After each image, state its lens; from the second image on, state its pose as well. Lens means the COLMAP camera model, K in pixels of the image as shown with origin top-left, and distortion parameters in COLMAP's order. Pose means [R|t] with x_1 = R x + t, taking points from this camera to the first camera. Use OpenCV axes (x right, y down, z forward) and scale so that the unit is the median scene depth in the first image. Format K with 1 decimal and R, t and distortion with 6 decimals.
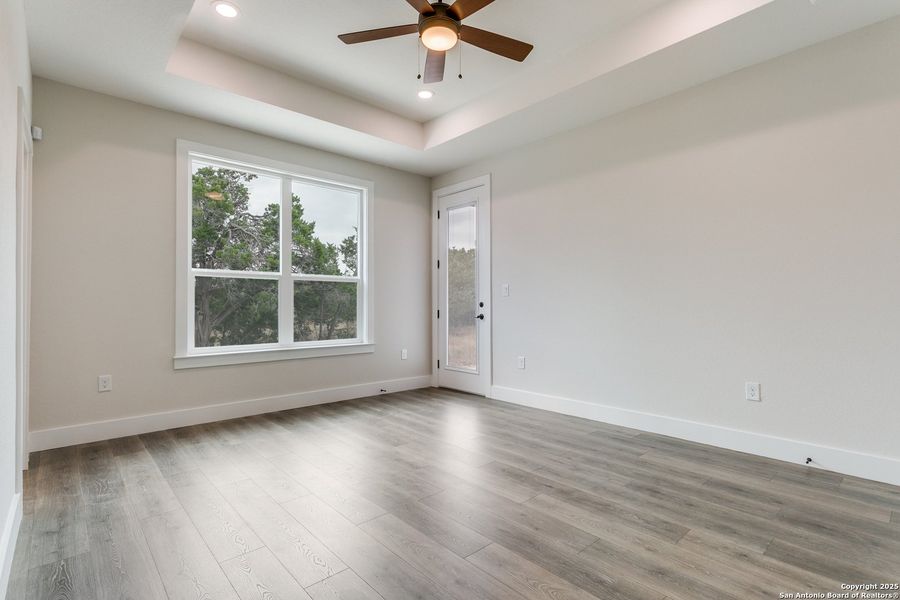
lens RADIAL K [[432.4, 0, 446.7], [0, 432.4, 302.4], [0, 0, 1]] dist [0.000043, -0.000033]
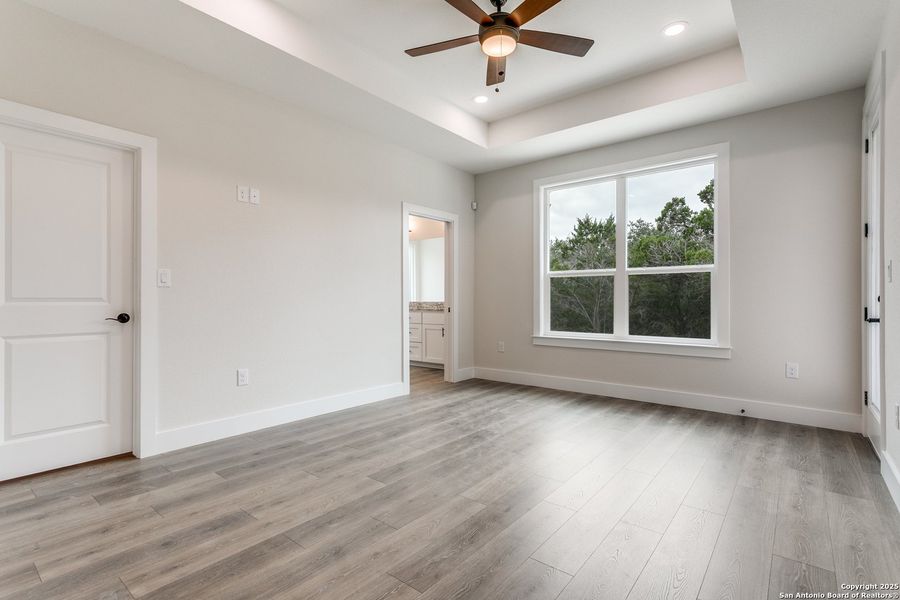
lens RADIAL K [[432.4, 0, 446.7], [0, 432.4, 302.4], [0, 0, 1]] dist [0.000043, -0.000033]
pose [[0.150447, 0.009778, -0.988570, 0.713164], [0.007146, 0.999914, 0.010978, 0.000115], [0.988592, -0.008716, 0.150364, 0.501839]]
